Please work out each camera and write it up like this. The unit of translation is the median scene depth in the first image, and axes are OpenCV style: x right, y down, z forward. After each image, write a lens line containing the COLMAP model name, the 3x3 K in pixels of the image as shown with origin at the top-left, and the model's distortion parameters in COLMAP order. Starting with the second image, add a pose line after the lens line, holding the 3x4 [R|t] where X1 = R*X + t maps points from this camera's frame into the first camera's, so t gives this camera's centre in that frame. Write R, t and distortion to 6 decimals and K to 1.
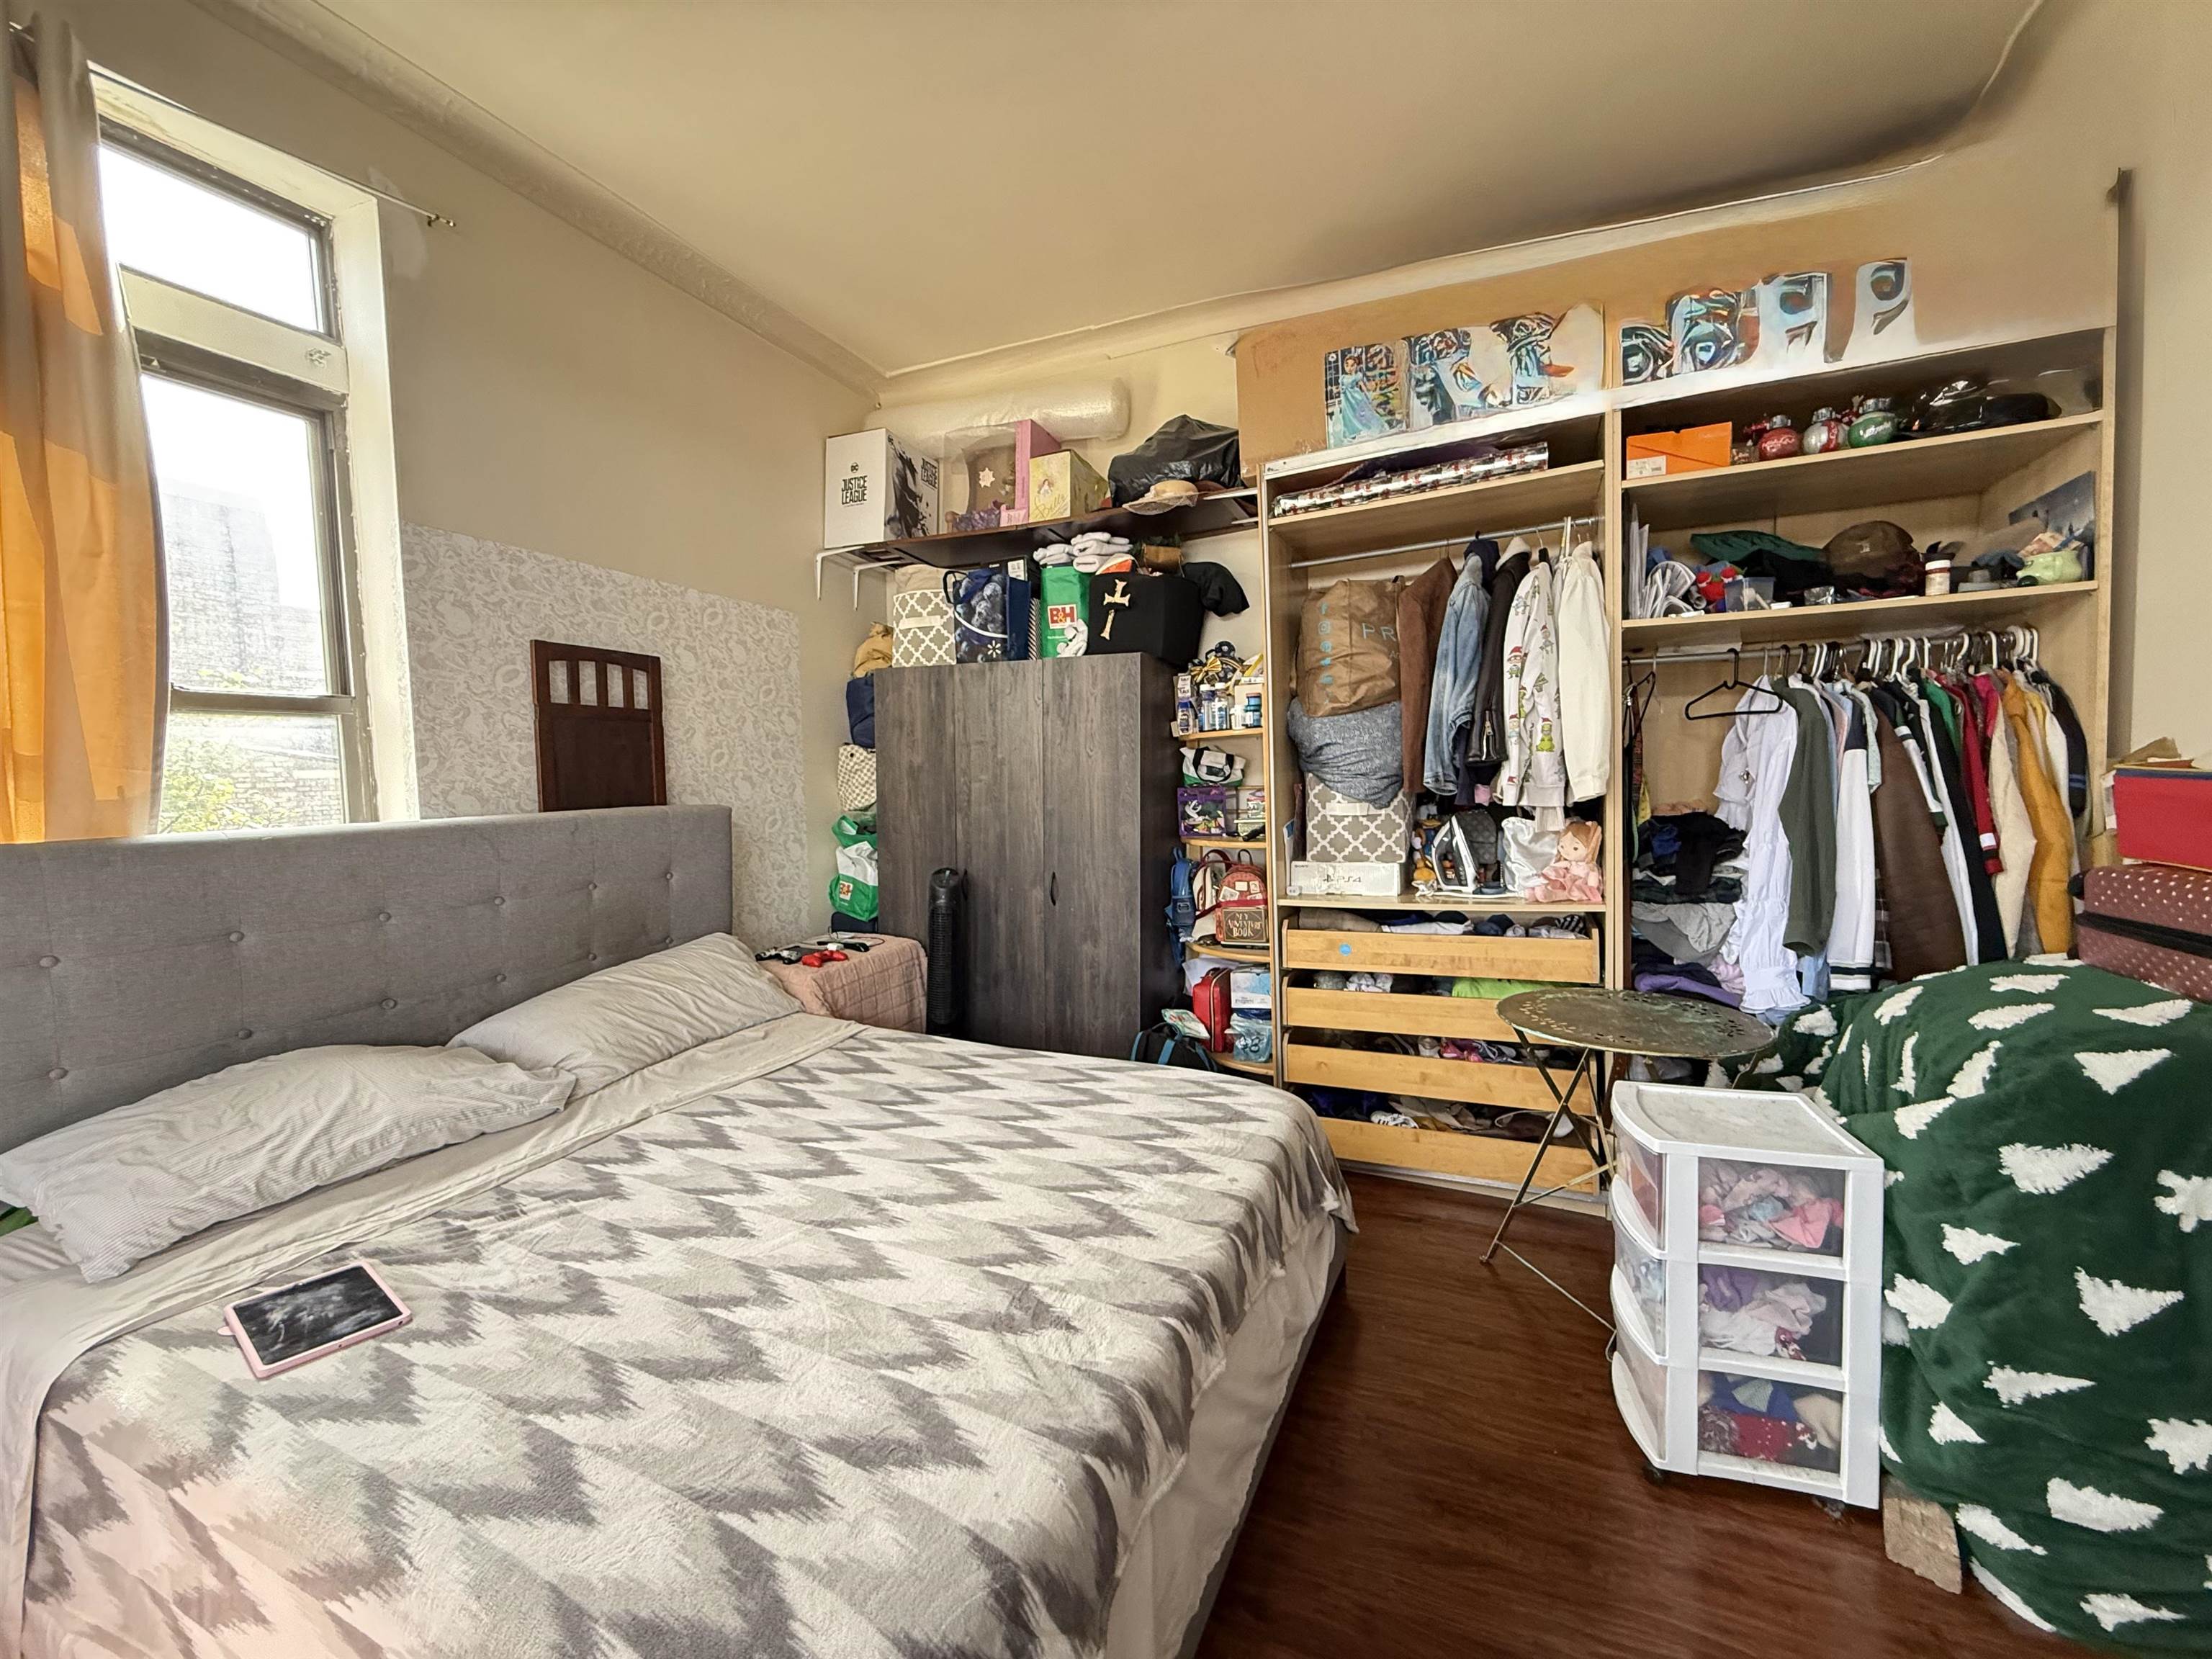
lens RADIAL K [[877.1, 0, 1099.9], [0, 877.1, 828.3], [0, 0, 1]] dist [0.000187, 0.000578]
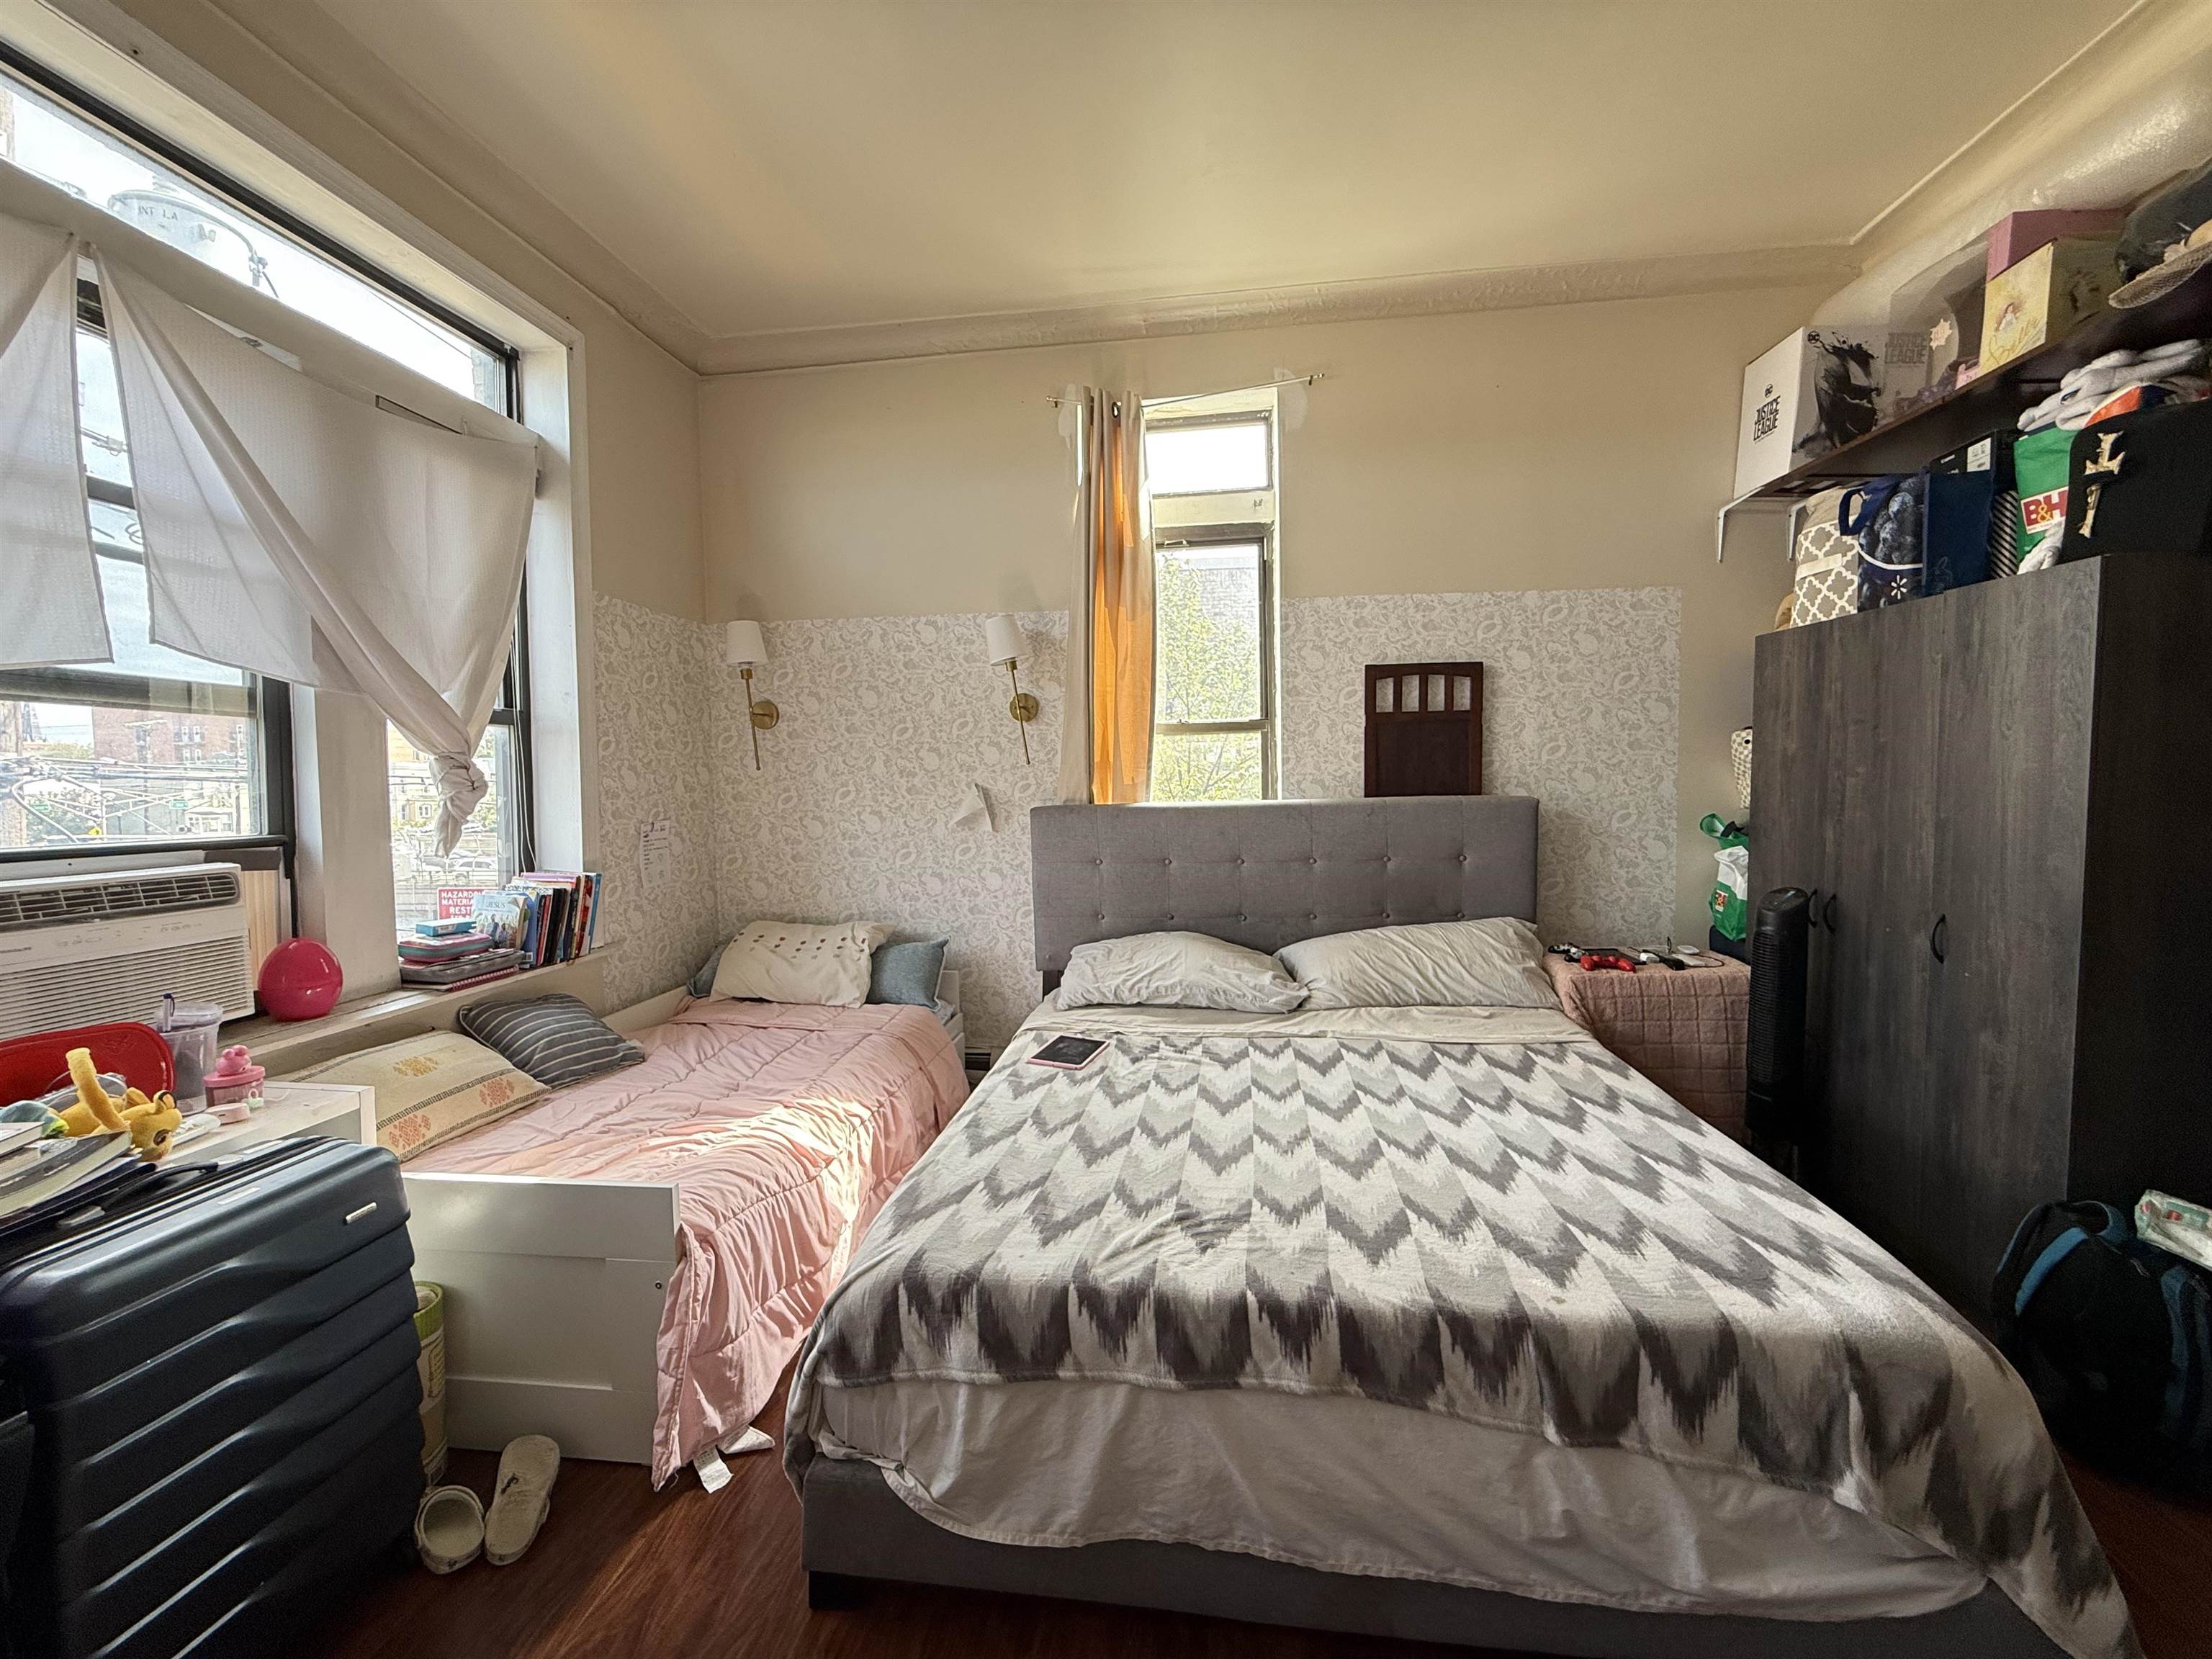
lens RADIAL K [[877.1, 0, 1099.9], [0, 877.1, 828.3], [0, 0, 1]] dist [0.000187, 0.000578]
pose [[0.296727, 0.066210, -0.952664, 0.454291], [-0.047684, 0.997376, 0.054466, -0.023677], [0.953771, 0.029266, 0.299106, 0.224094]]
